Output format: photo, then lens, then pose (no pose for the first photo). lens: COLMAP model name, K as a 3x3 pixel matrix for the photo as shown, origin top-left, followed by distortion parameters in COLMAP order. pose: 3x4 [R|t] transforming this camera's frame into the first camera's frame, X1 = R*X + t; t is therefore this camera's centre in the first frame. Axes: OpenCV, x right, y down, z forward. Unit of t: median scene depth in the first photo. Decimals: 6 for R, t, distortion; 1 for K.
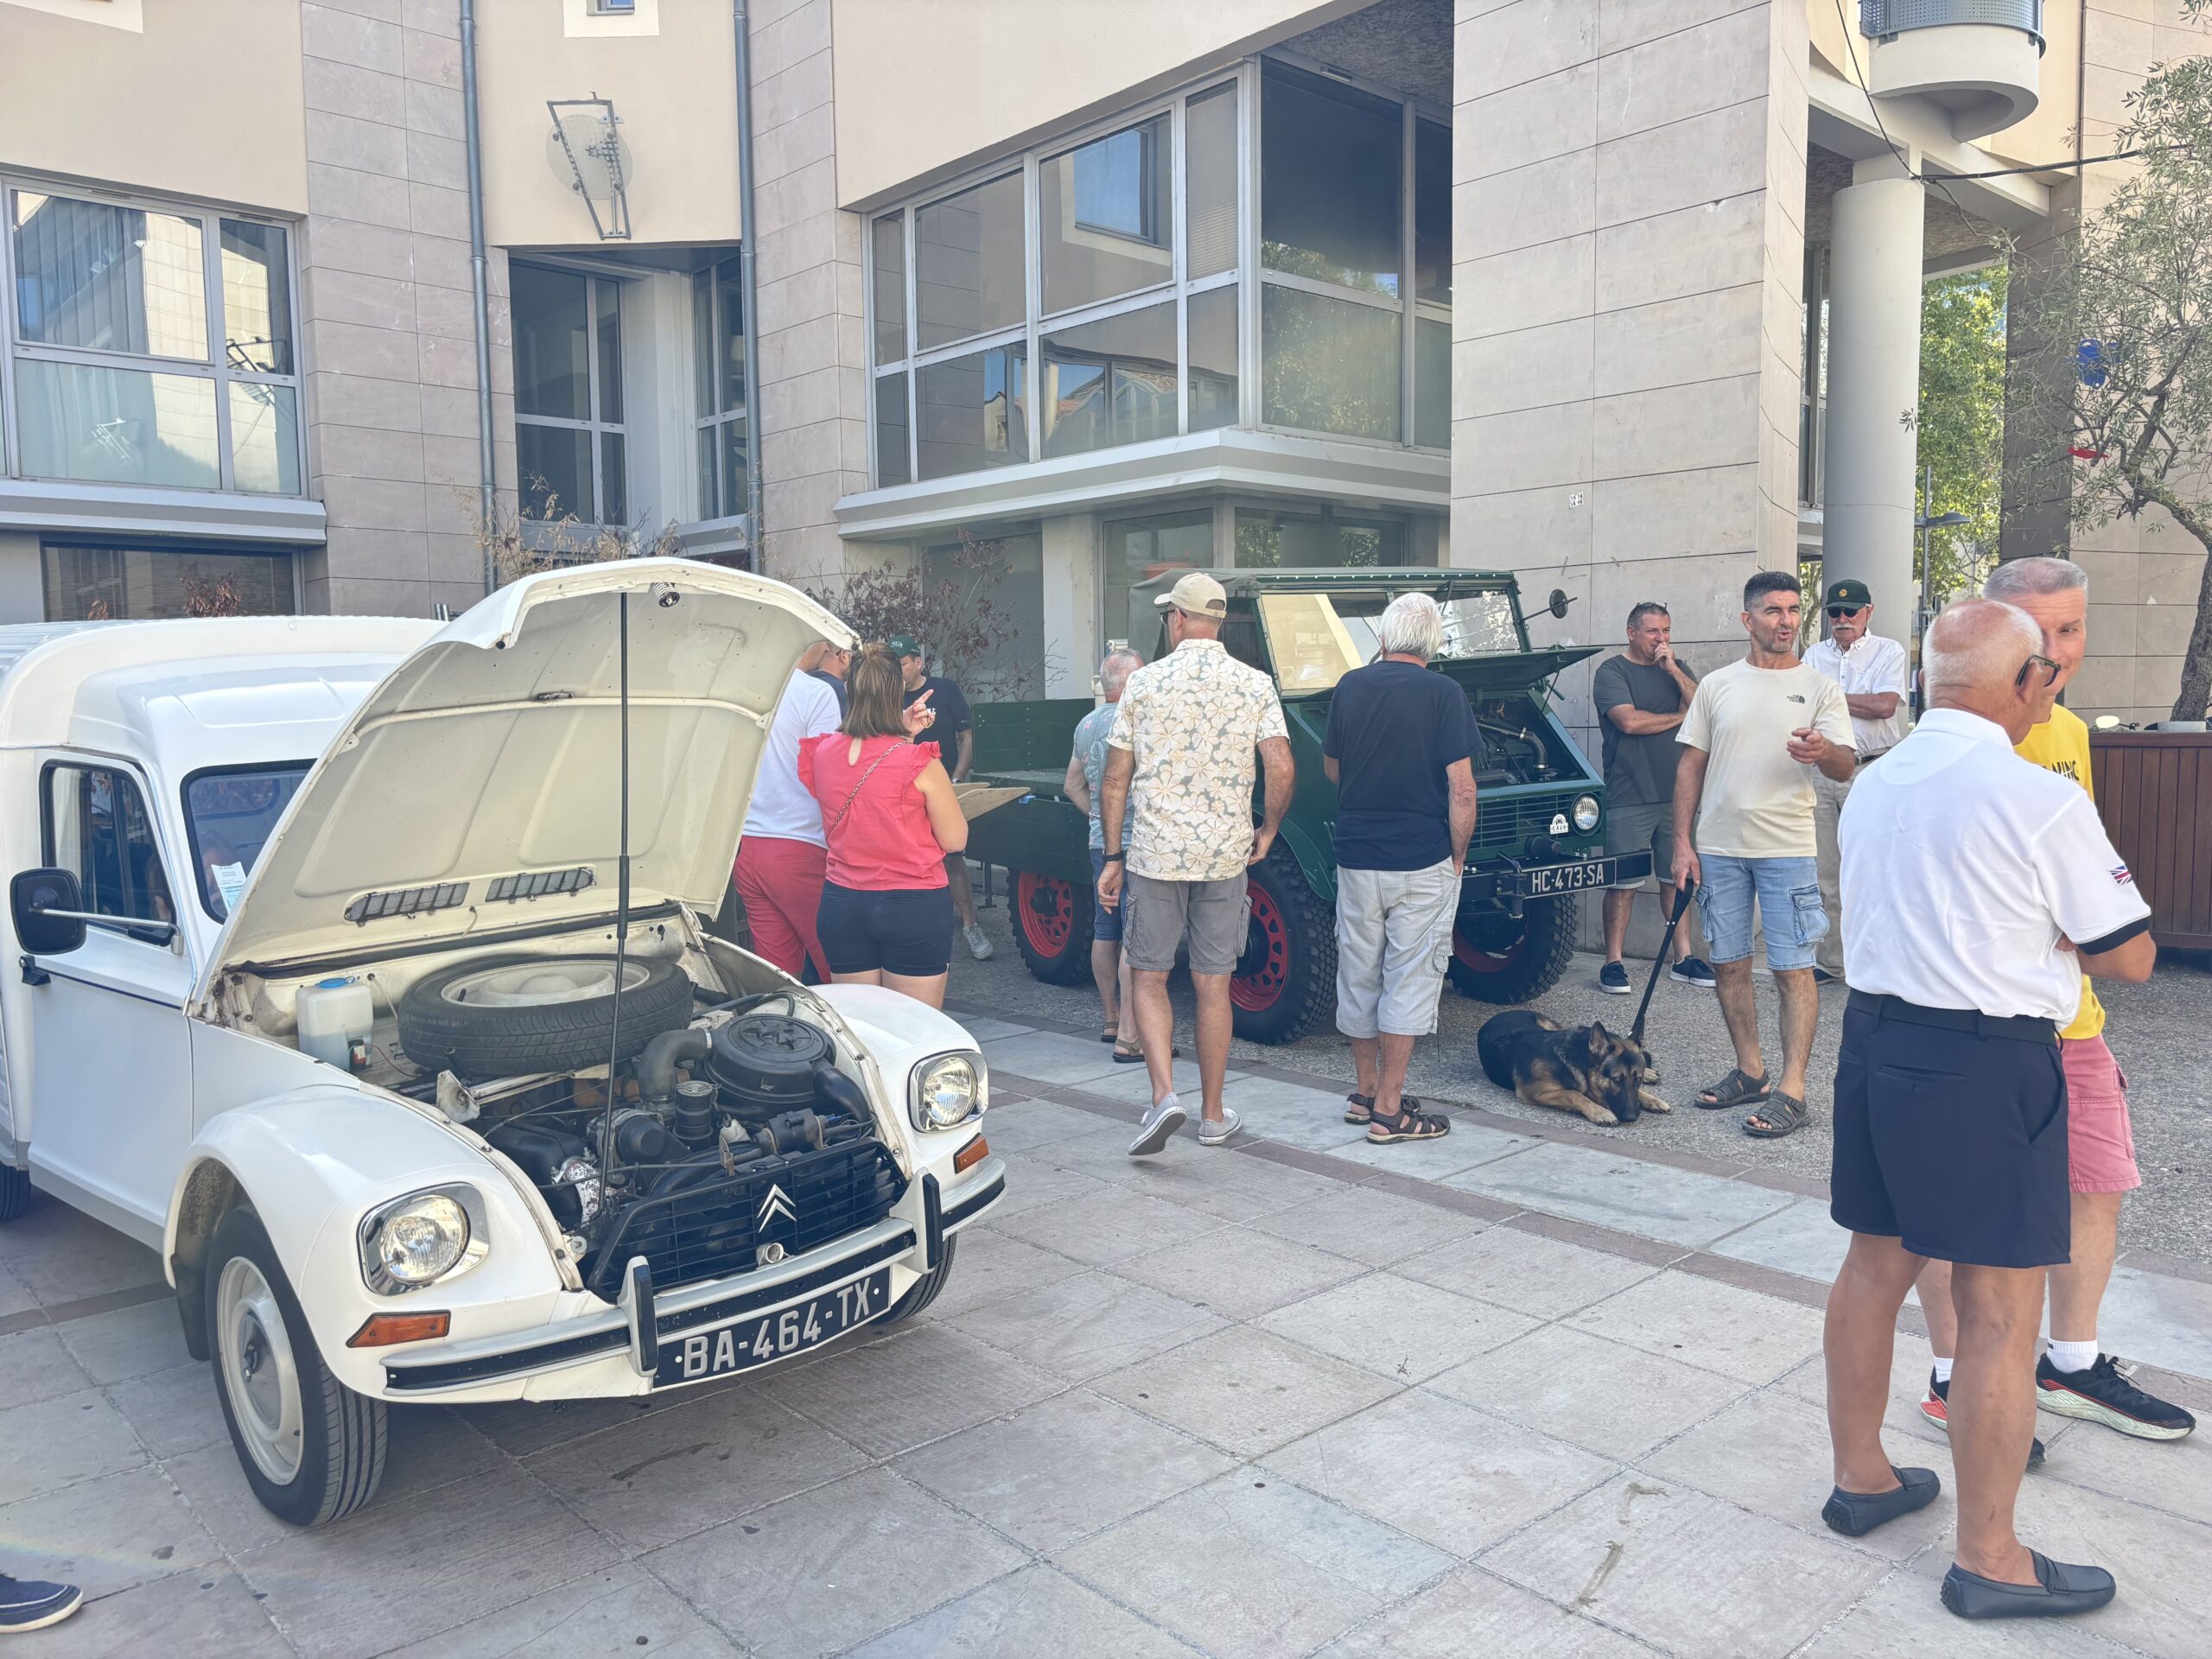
lens RADIAL K [[1685.7, 0, 1109.0], [0, 1685.7, 825.3], [0, 0, 1]] dist [0.010572, -0.011293]
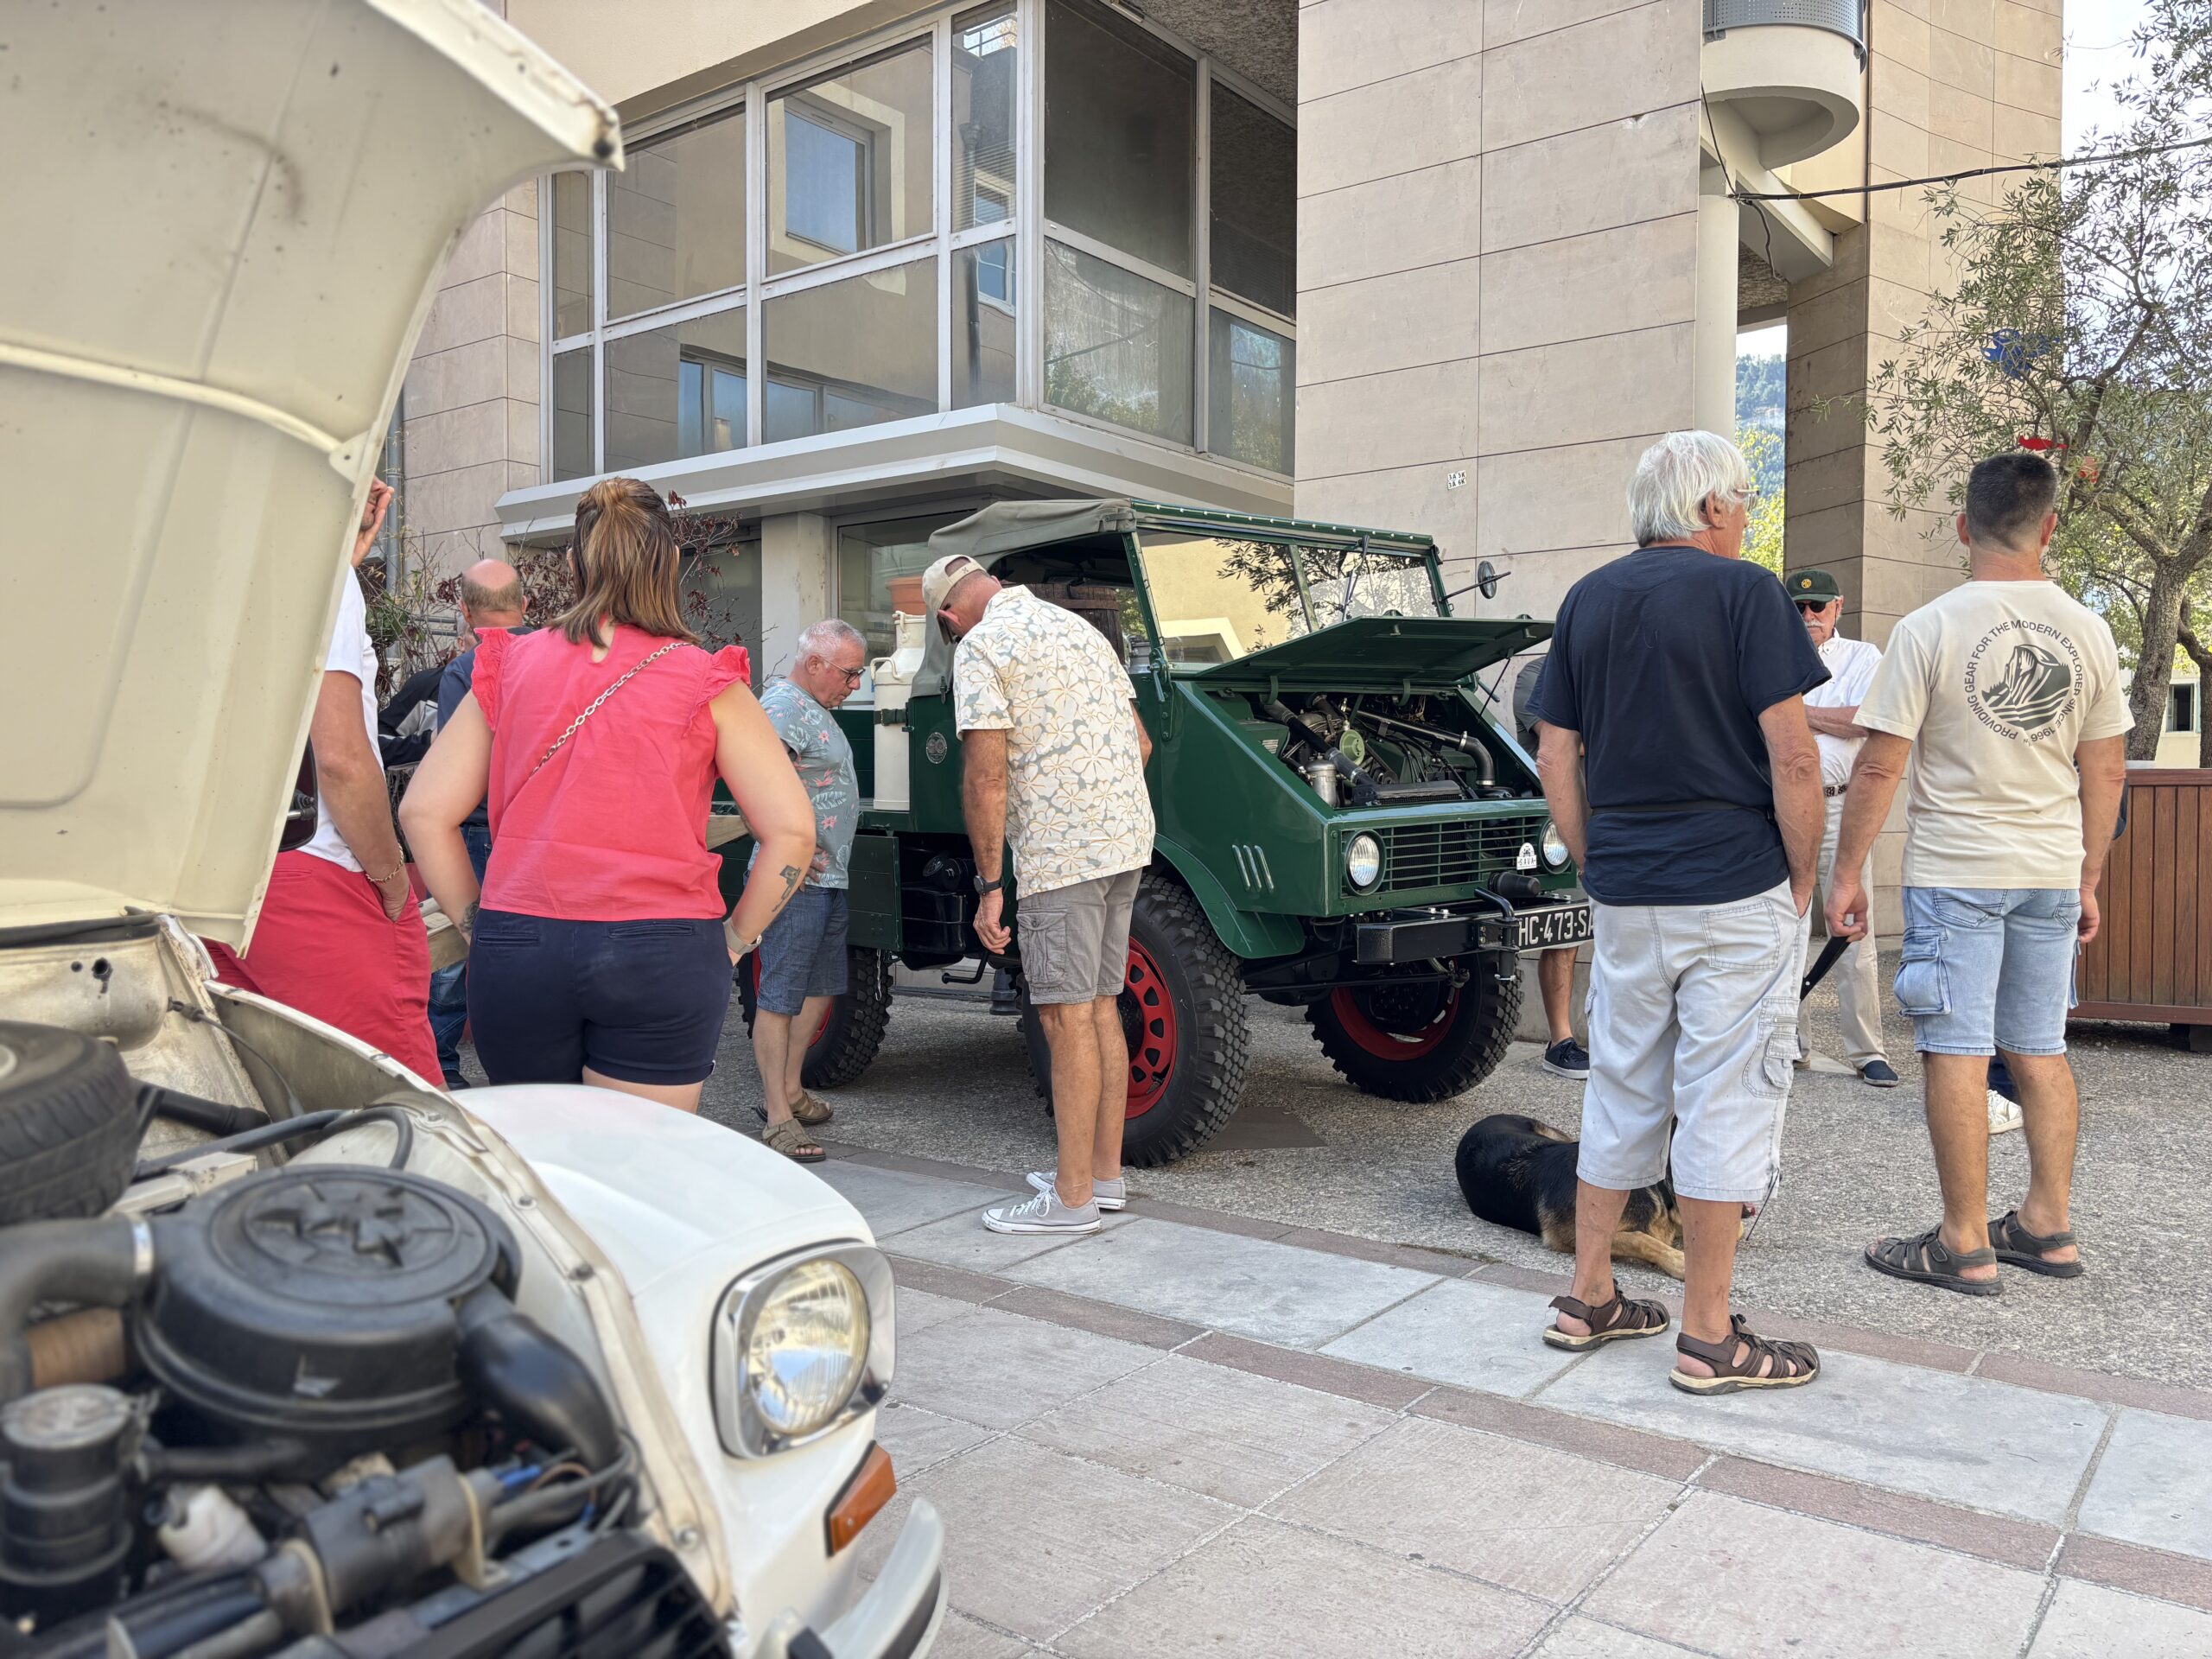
lens RADIAL K [[1685.7, 0, 1104.3], [0, 1685.7, 834.1], [0, 0, 1]] dist [0.010572, -0.011293]
pose [[0.981829, 0.013162, 0.189308, -0.060001], [-0.002931, 0.998525, -0.054219, 0.032772], [-0.189743, 0.052679, 0.980420, 0.337886]]
